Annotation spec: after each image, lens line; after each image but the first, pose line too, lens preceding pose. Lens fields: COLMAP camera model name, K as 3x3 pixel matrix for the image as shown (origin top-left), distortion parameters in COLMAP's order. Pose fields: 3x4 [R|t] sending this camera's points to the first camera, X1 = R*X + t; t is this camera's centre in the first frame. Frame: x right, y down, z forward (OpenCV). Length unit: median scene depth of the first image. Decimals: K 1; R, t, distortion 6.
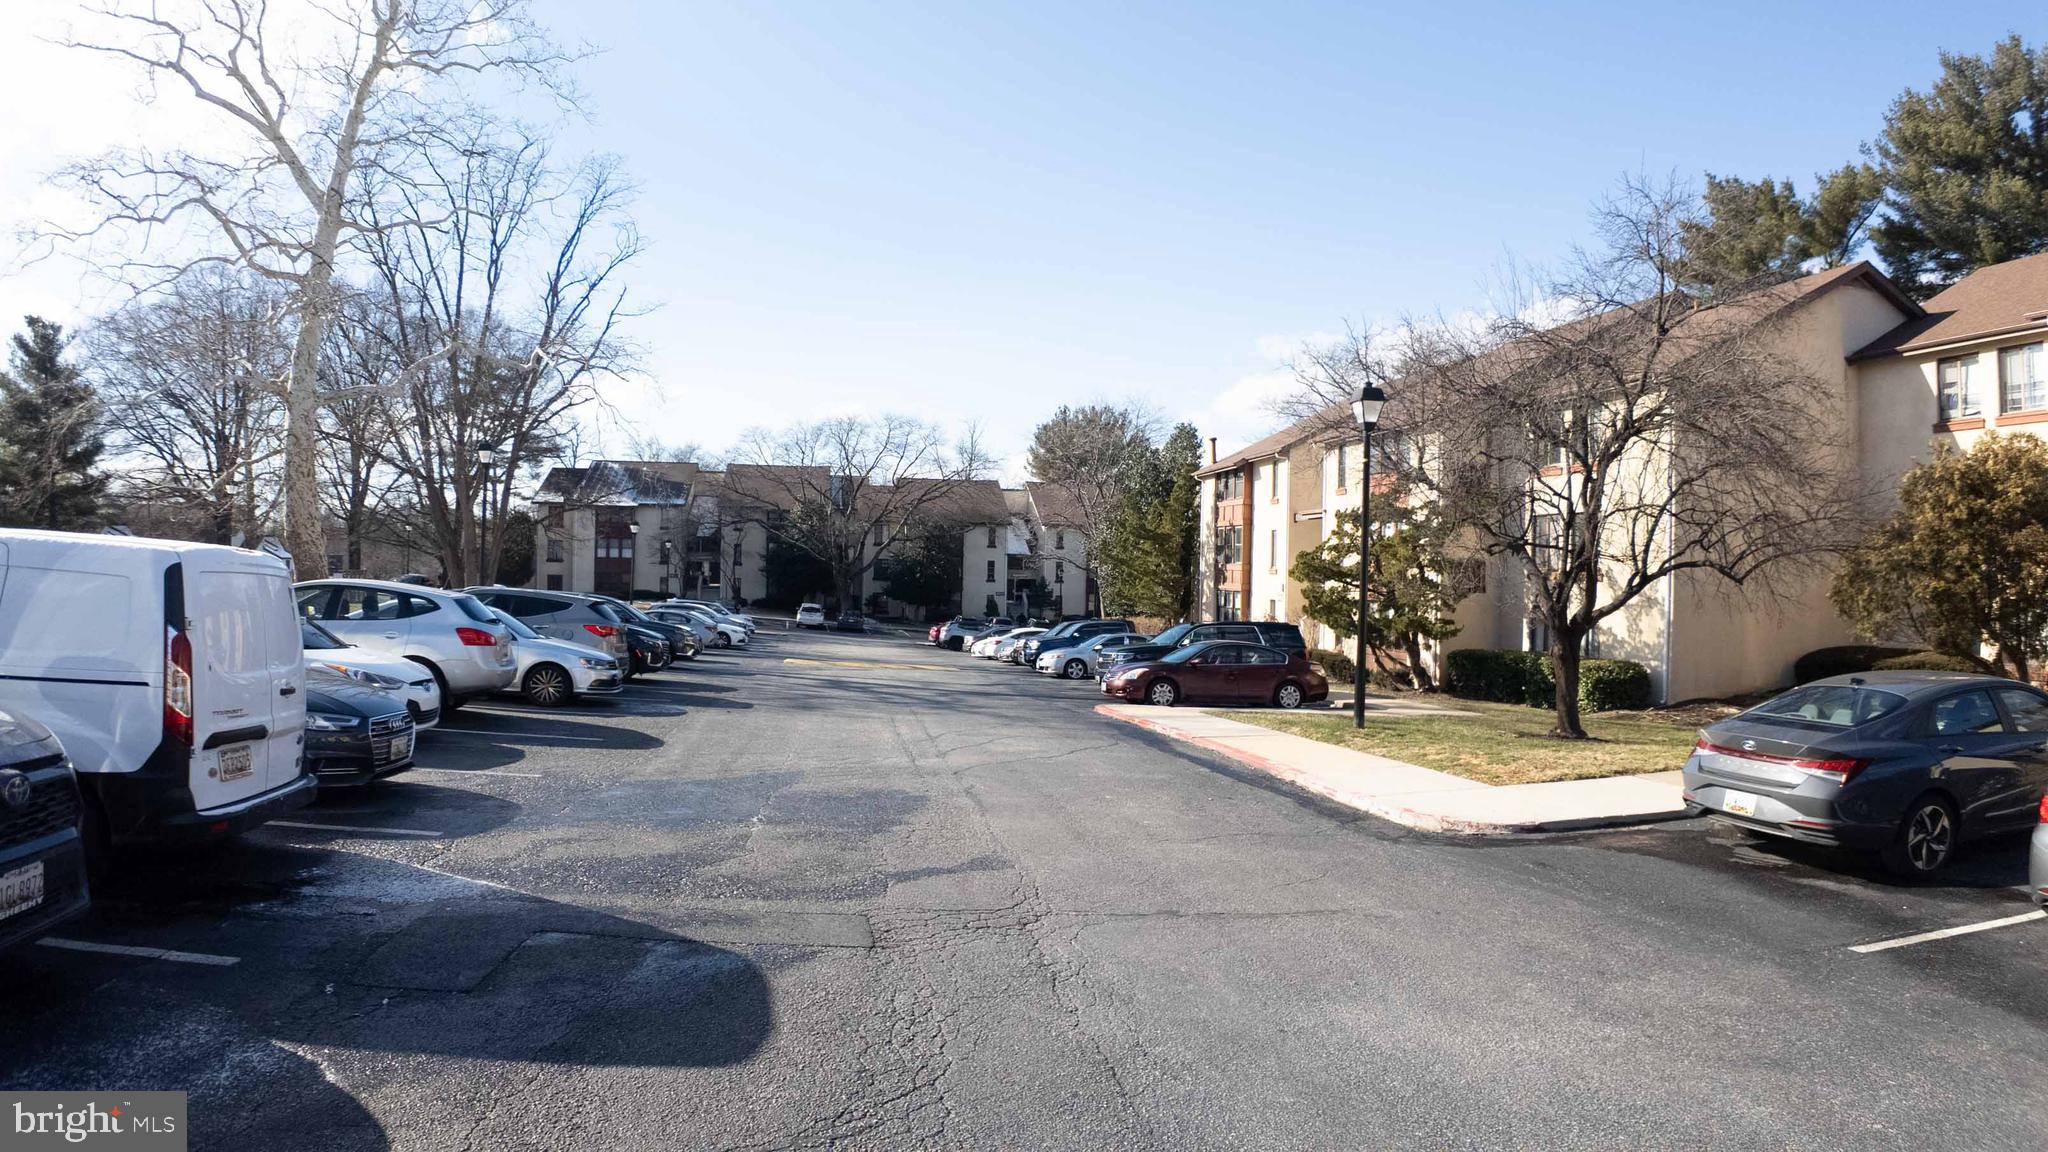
lens RADIAL K [[1101.0, 0, 1024.0], [0, 1101.0, 576.0], [0, 0, 1]] dist [-0.114628, 0.001755]
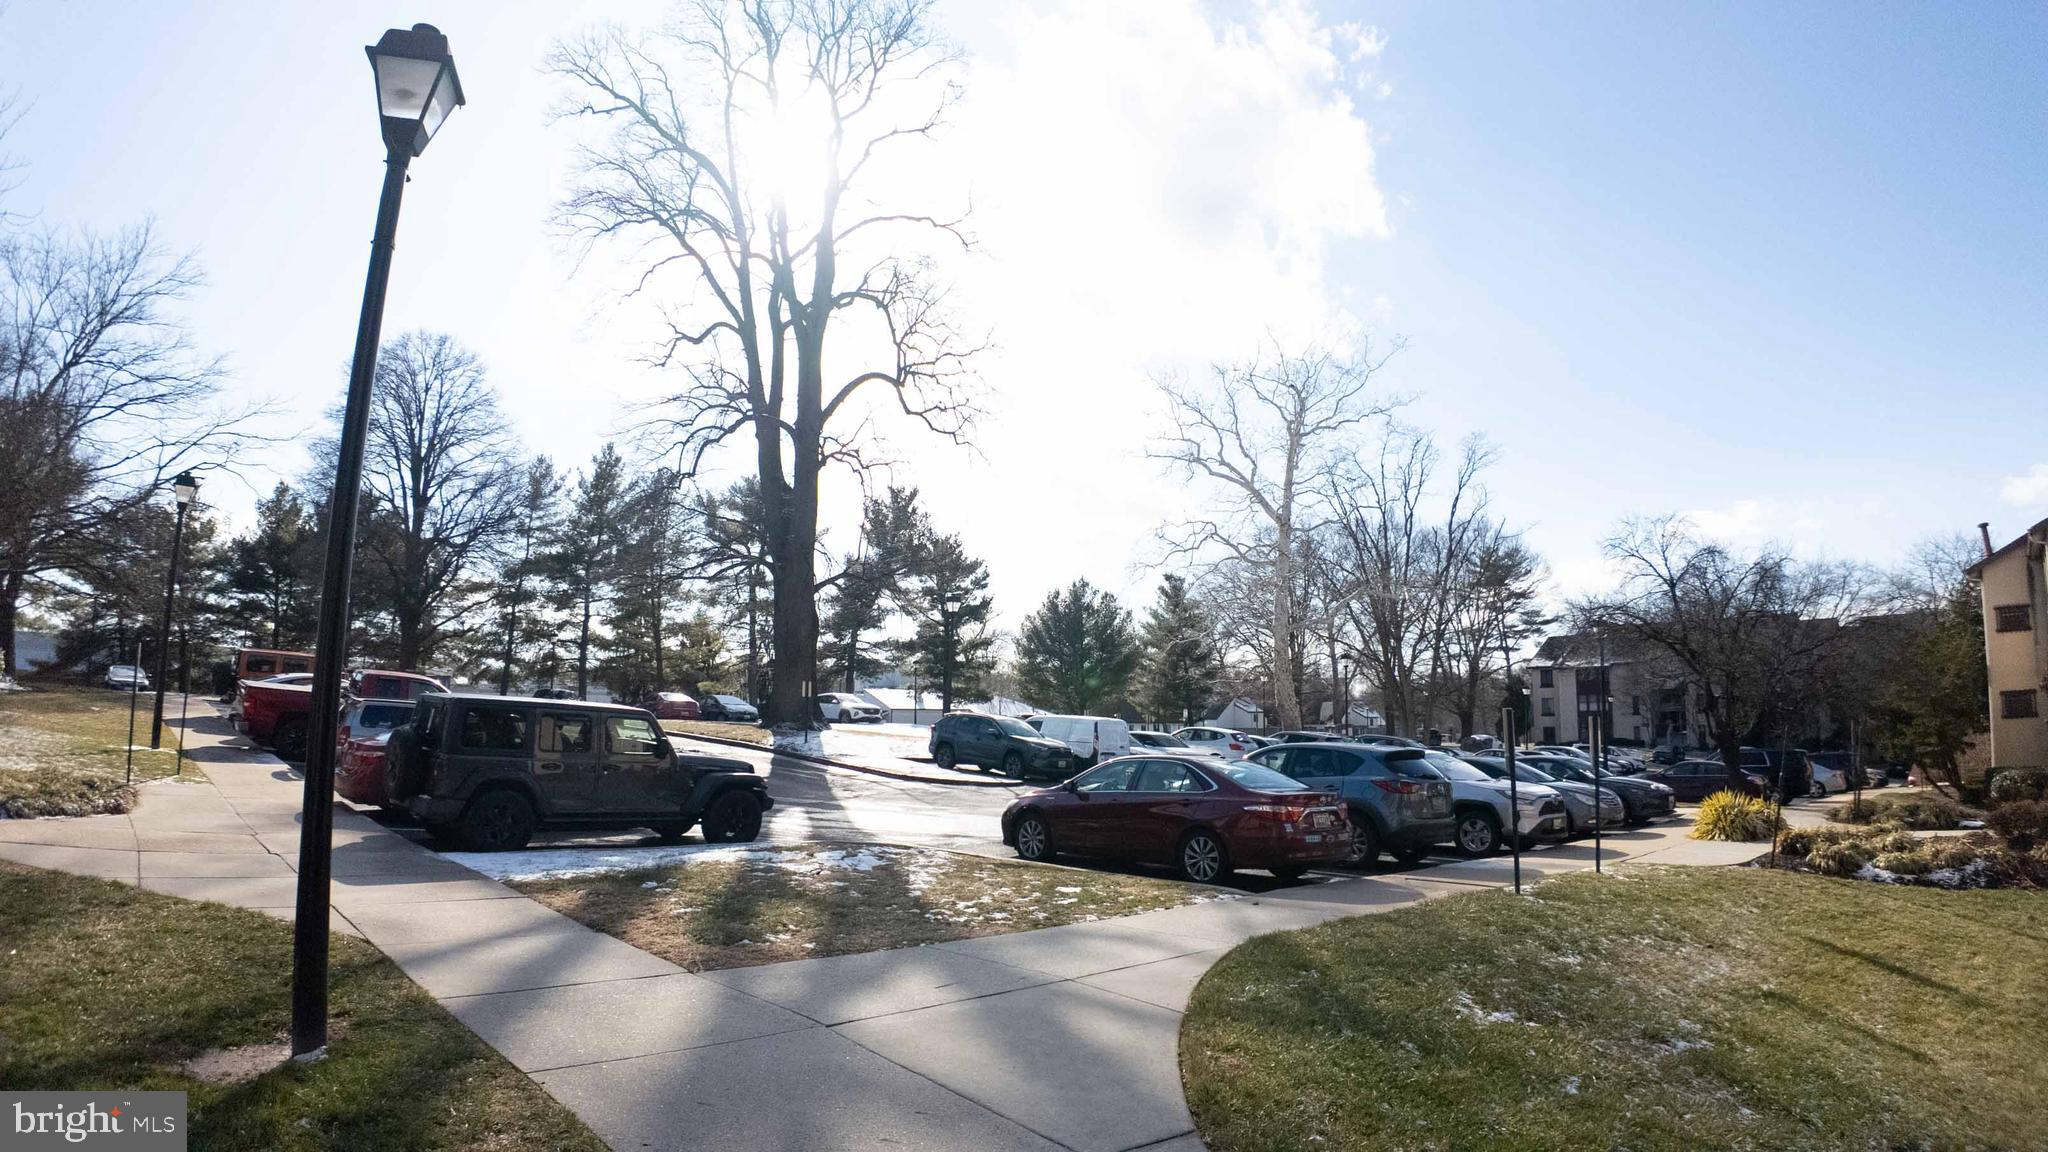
lens RADIAL K [[1101.0, 0, 1024.0], [0, 1101.0, 576.0], [0, 0, 1]] dist [-0.114628, 0.001755]
pose [[0.561854, -0.119666, -0.818535, 0.367026], [0.000349, 0.989516, -0.144423, 0.006895], [0.827236, 0.080859, 0.556006, -0.252869]]
